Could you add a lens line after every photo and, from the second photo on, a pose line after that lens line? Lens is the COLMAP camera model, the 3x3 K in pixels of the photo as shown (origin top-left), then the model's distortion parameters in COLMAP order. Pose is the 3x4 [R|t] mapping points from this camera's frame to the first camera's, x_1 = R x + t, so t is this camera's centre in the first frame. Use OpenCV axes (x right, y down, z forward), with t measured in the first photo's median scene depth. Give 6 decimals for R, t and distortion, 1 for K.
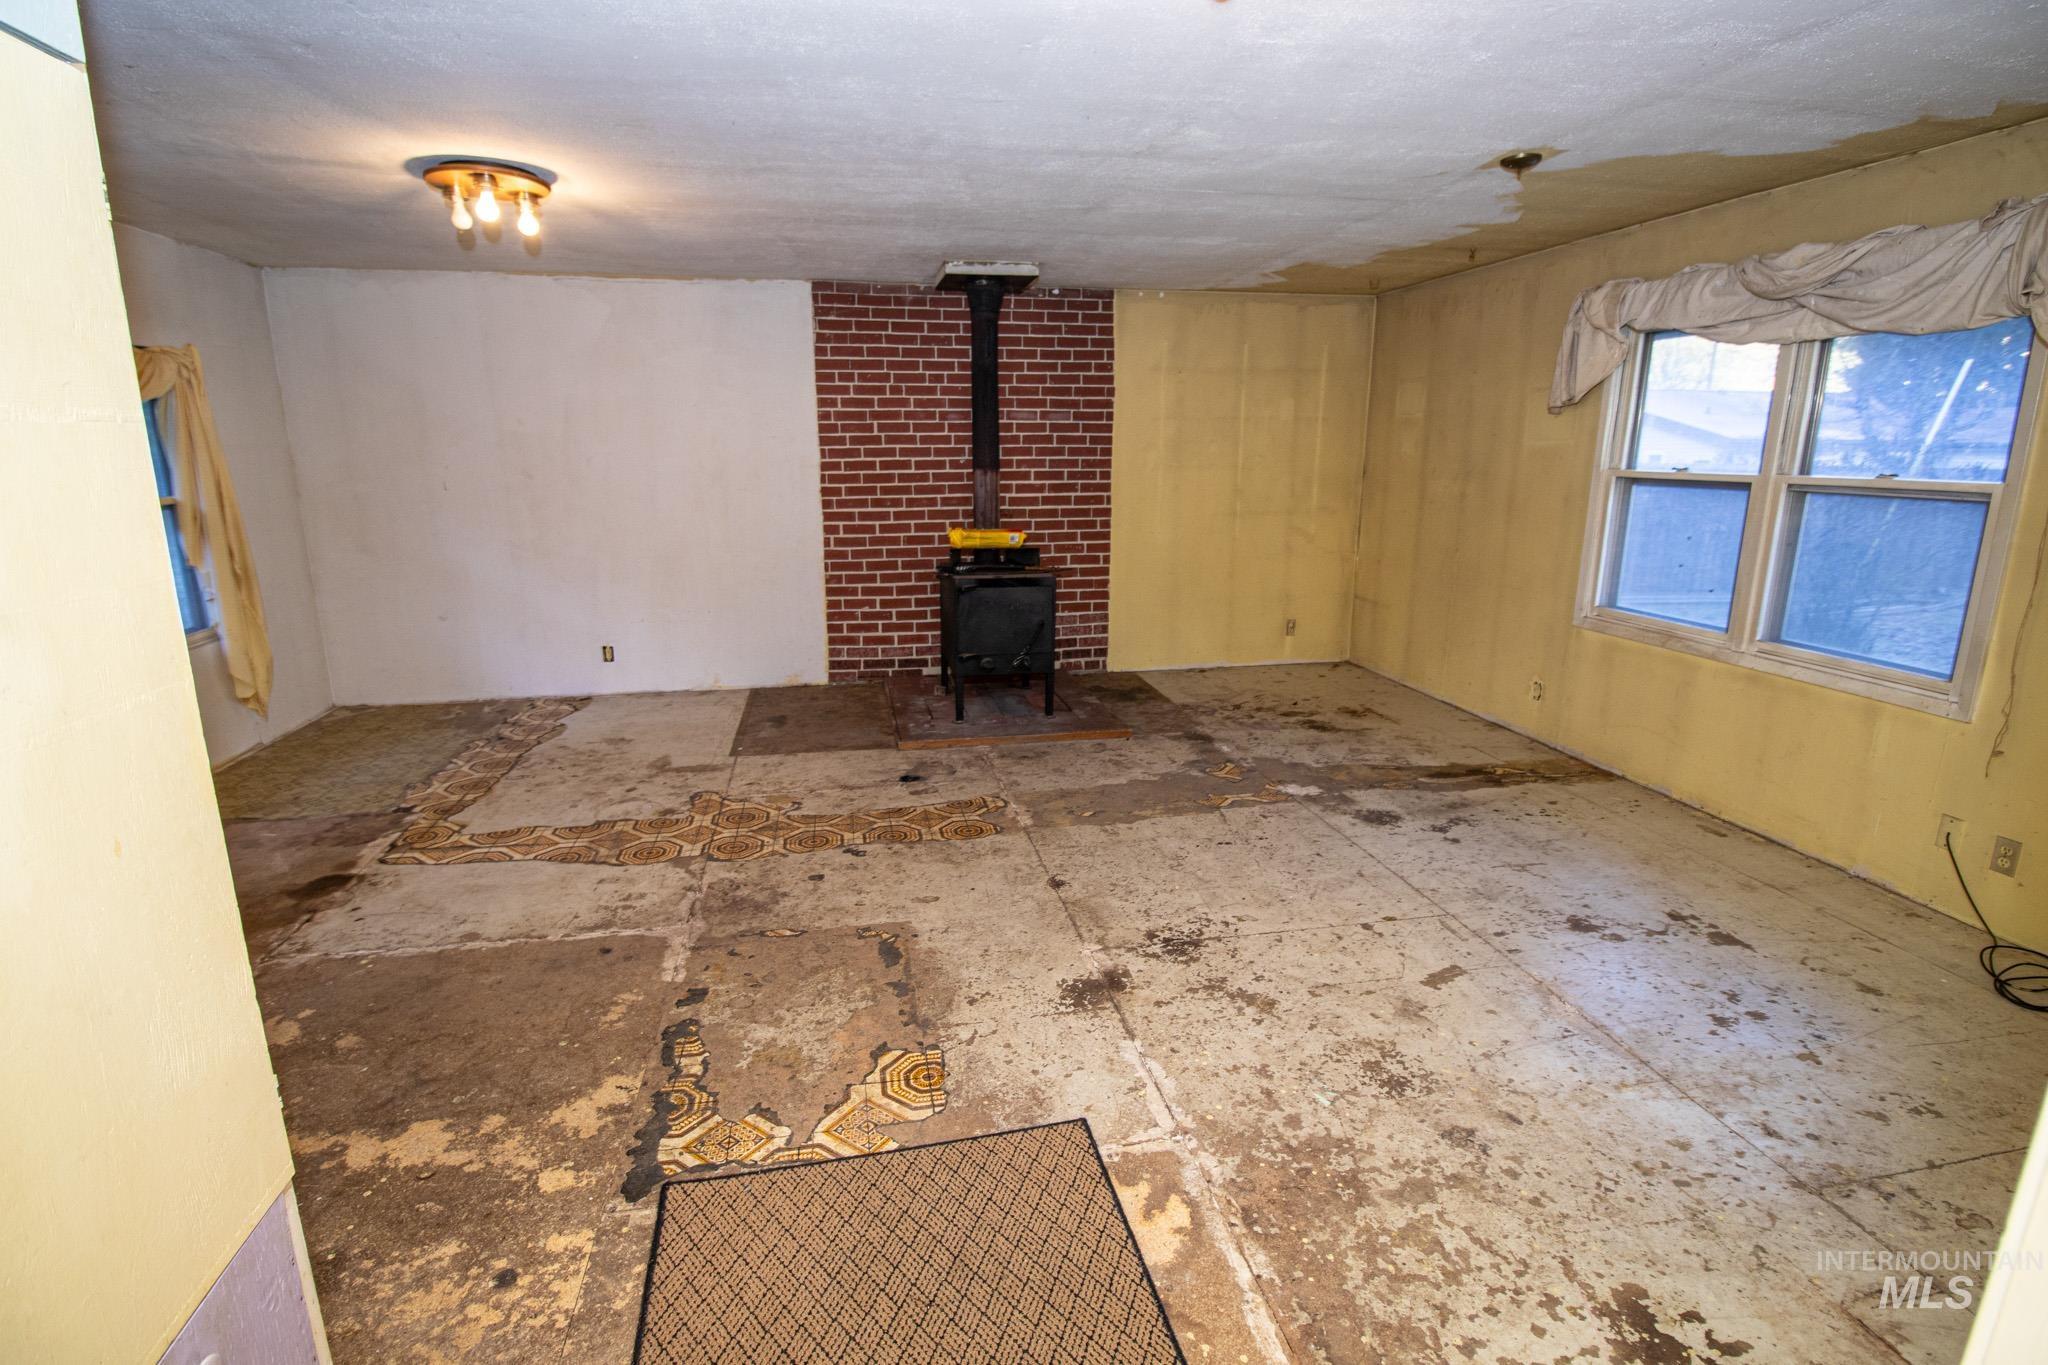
lens RADIAL K [[956.0, 0, 1021.1], [0, 956.0, 680.0], [0, 0, 1]] dist [-0.004539, -0.009814]
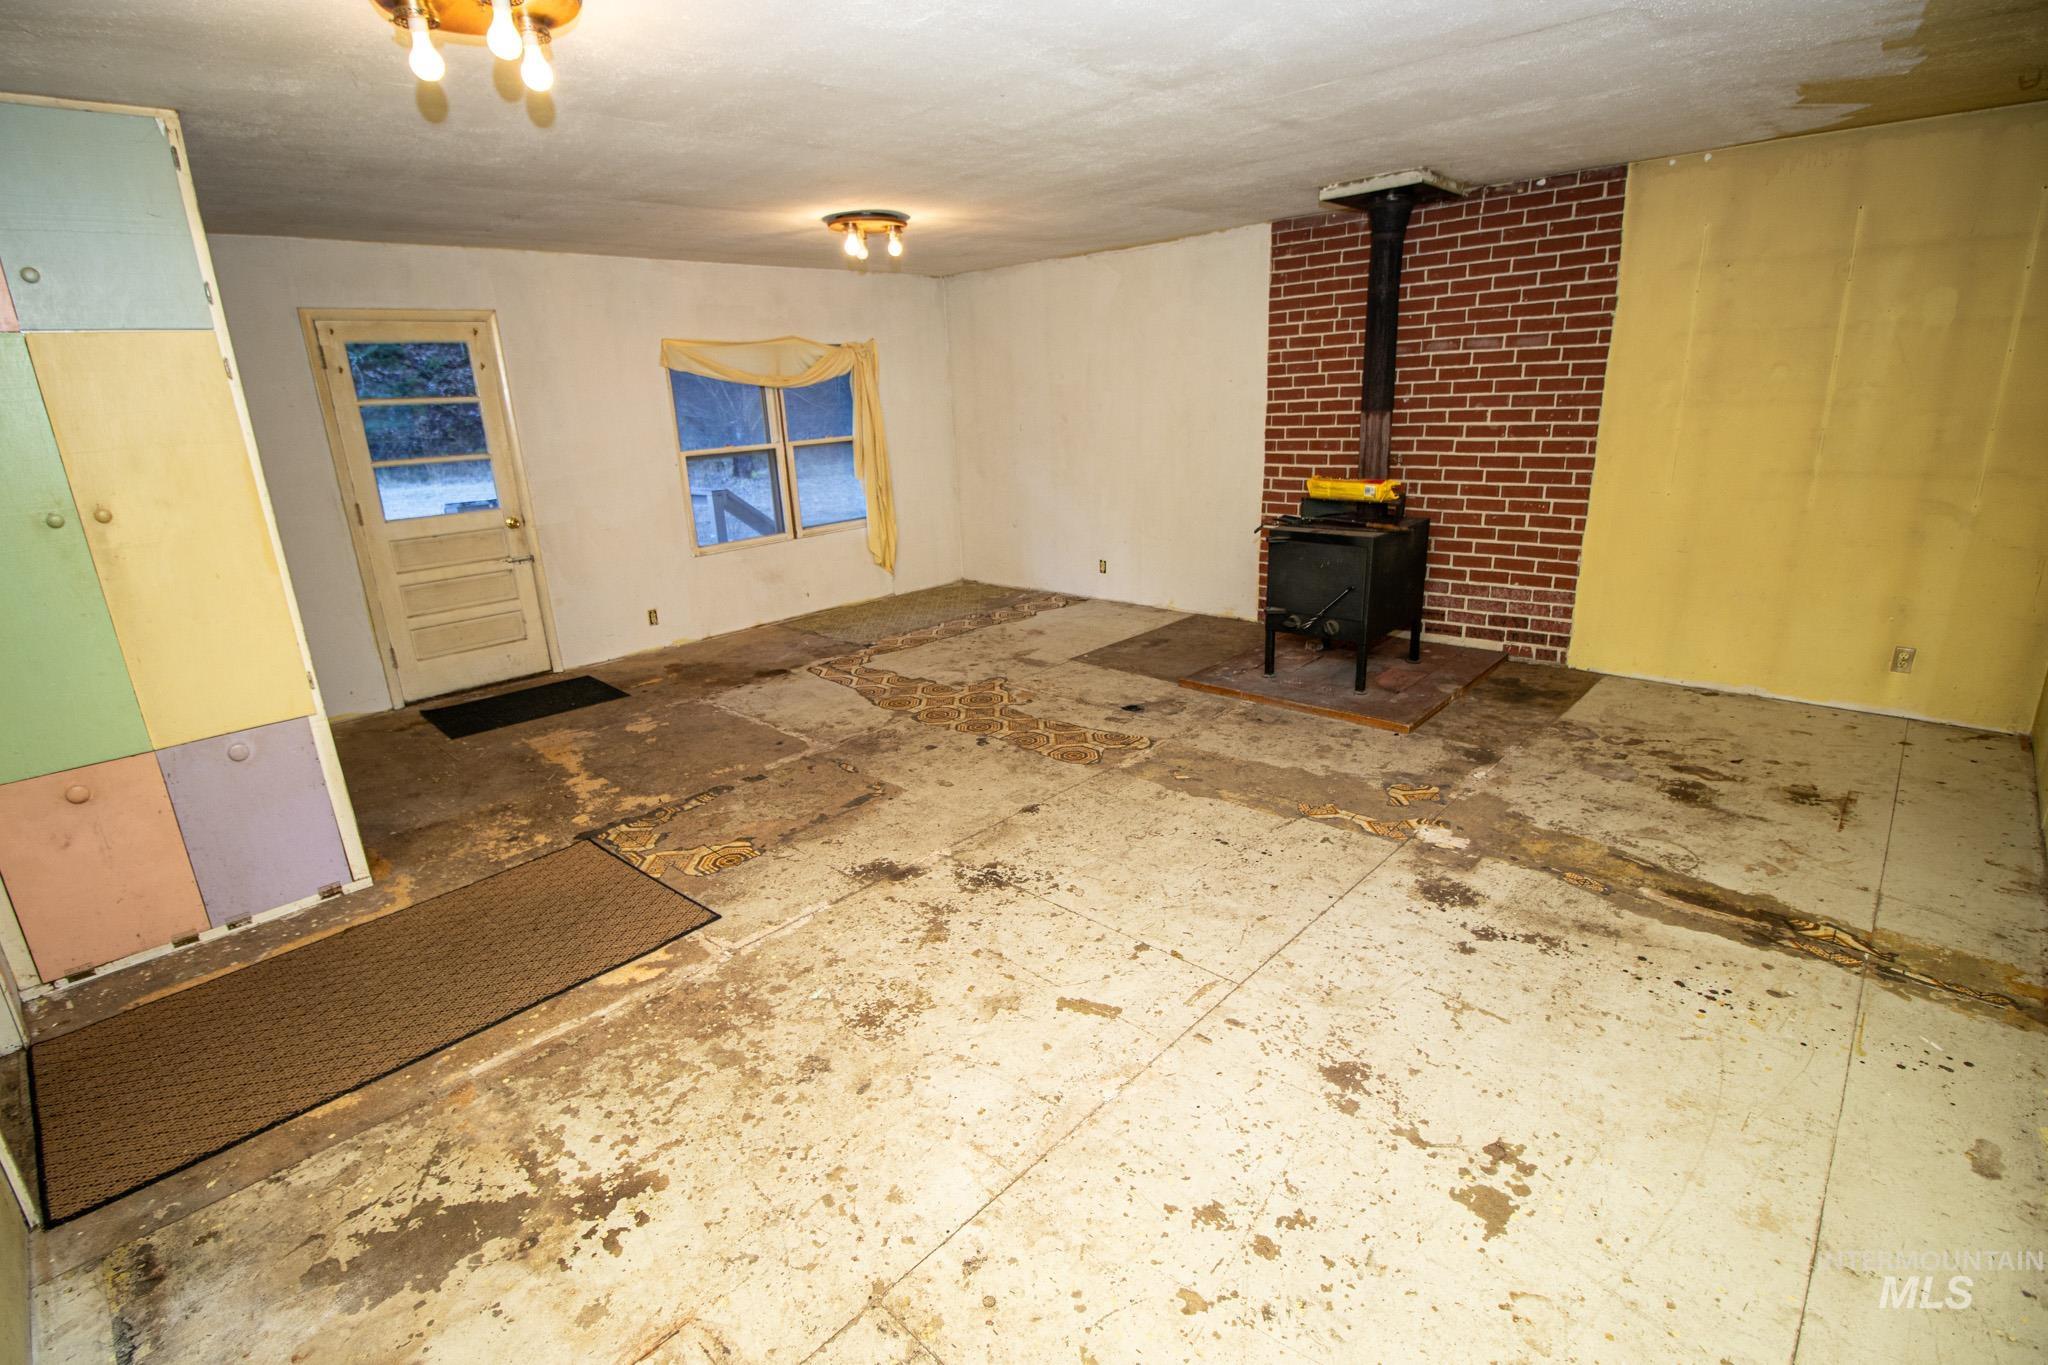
lens RADIAL K [[956.0, 0, 1026.4], [0, 956.0, 681.6], [0, 0, 1]] dist [-0.004539, -0.009814]
pose [[0.583000, 0.213454, -0.783931, 0.675747], [-0.149802, 0.976570, 0.154501, -0.078093], [0.798543, 0.027360, 0.601316, 0.257520]]
